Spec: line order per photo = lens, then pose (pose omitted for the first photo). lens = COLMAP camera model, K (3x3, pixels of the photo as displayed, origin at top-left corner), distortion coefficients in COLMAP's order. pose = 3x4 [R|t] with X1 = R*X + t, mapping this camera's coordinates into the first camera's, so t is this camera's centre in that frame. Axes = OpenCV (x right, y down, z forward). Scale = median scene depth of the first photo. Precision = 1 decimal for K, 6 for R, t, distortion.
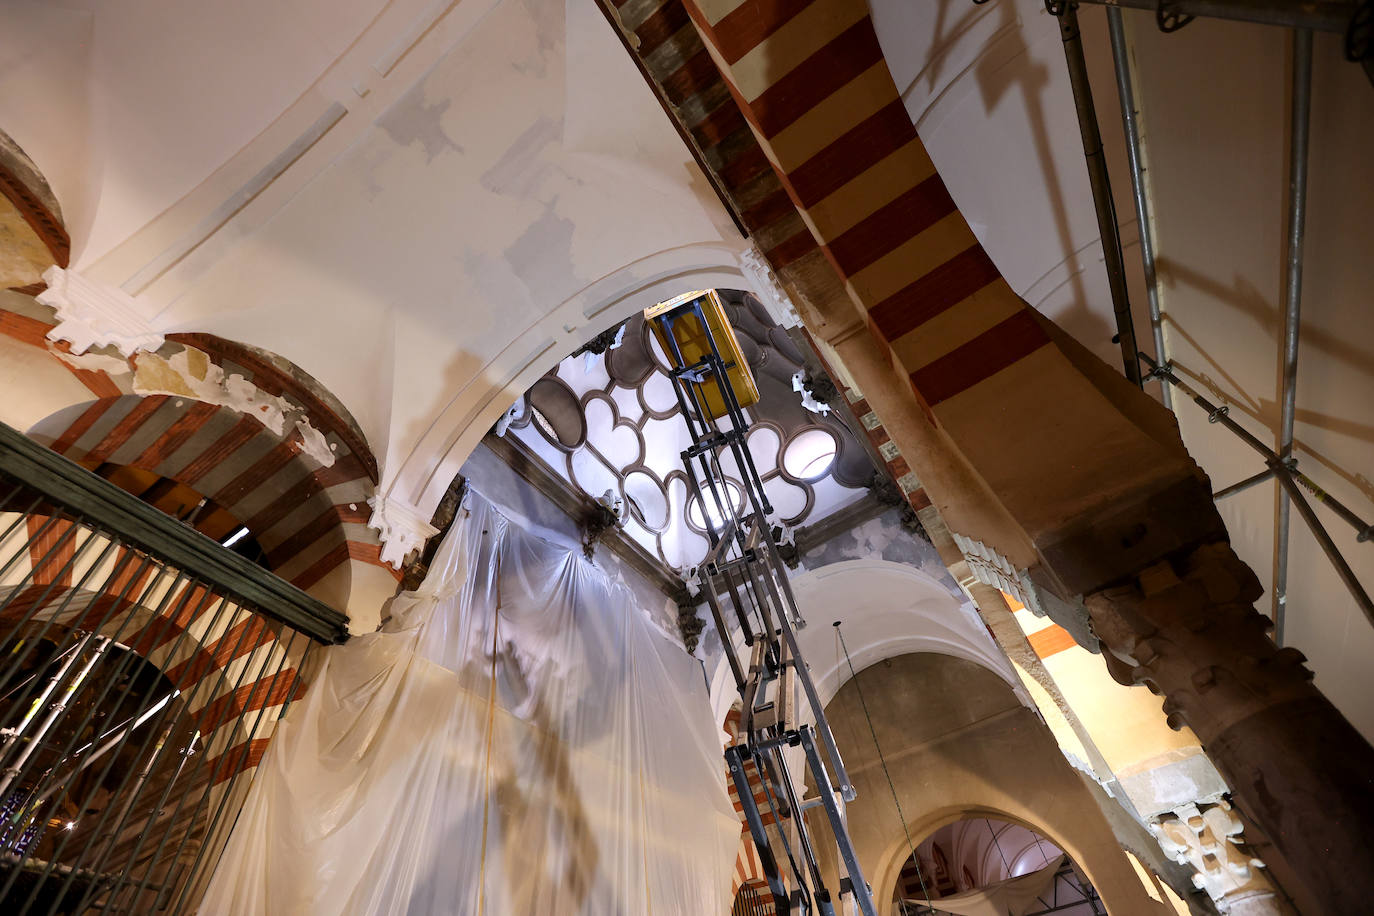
lens RADIAL K [[626.0, 0, 680.9], [0, 626.0, 454.7], [0, 0, 1]] dist [-0.053473, 0.017506]
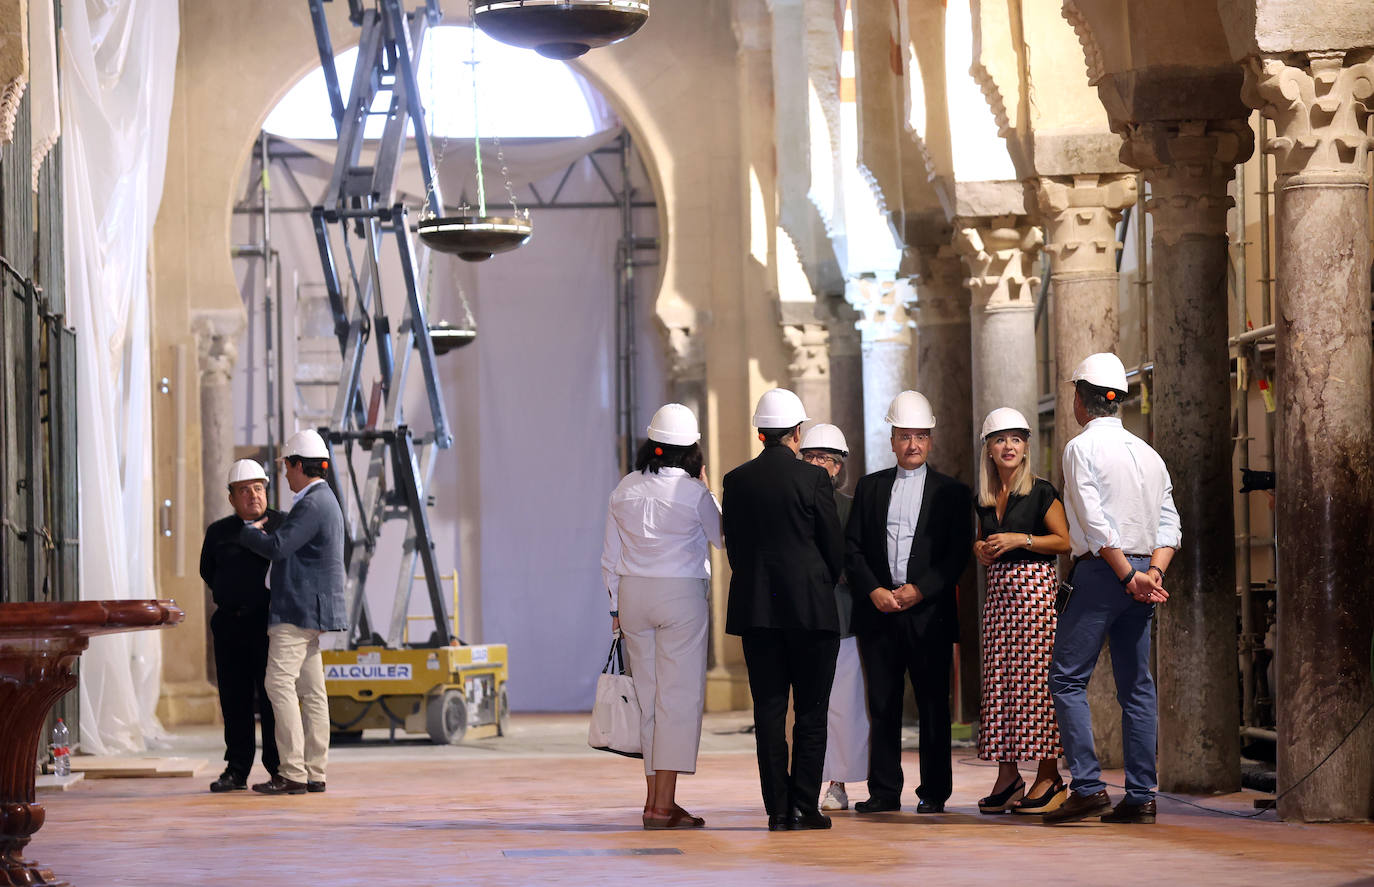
lens RADIAL K [[5161.0, 0, 691.9], [0, 5161.0, 442.2], [0, 0, 1]] dist [0.150455, 3.496646]
pose [[0.794659, 0.102216, 0.598388, -2.491540], [-0.503036, 0.662653, 0.554838, -2.103771], [-0.339811, -0.741918, 0.578002, -2.238814]]
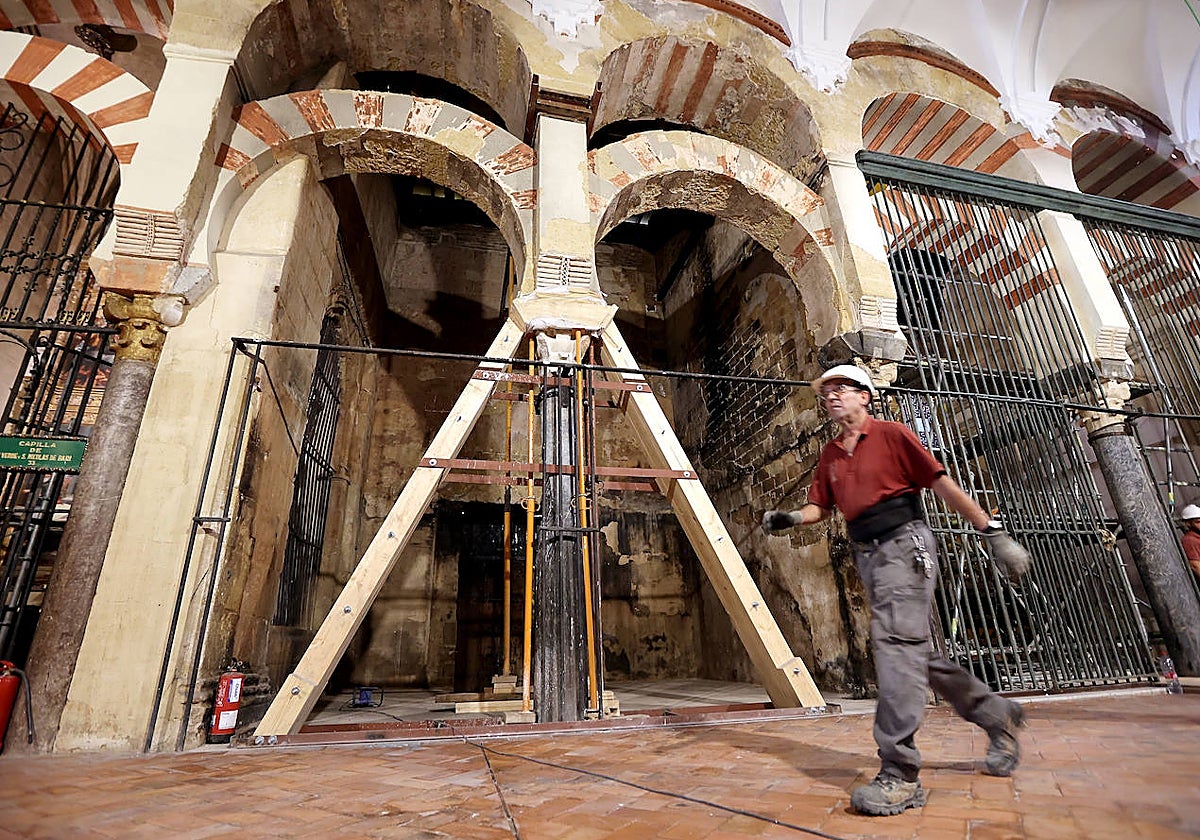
lens RADIAL K [[591.9, 0, 594.1], [0, 591.9, 411.8], [0, 0, 1]] dist [-0.045372, 0.014644]
pose [[0.725699, -0.184180, -0.662902, -0.603561], [0.501631, 0.801069, 0.326582, -0.439257], [0.470880, -0.569532, 0.673725, -0.678643]]
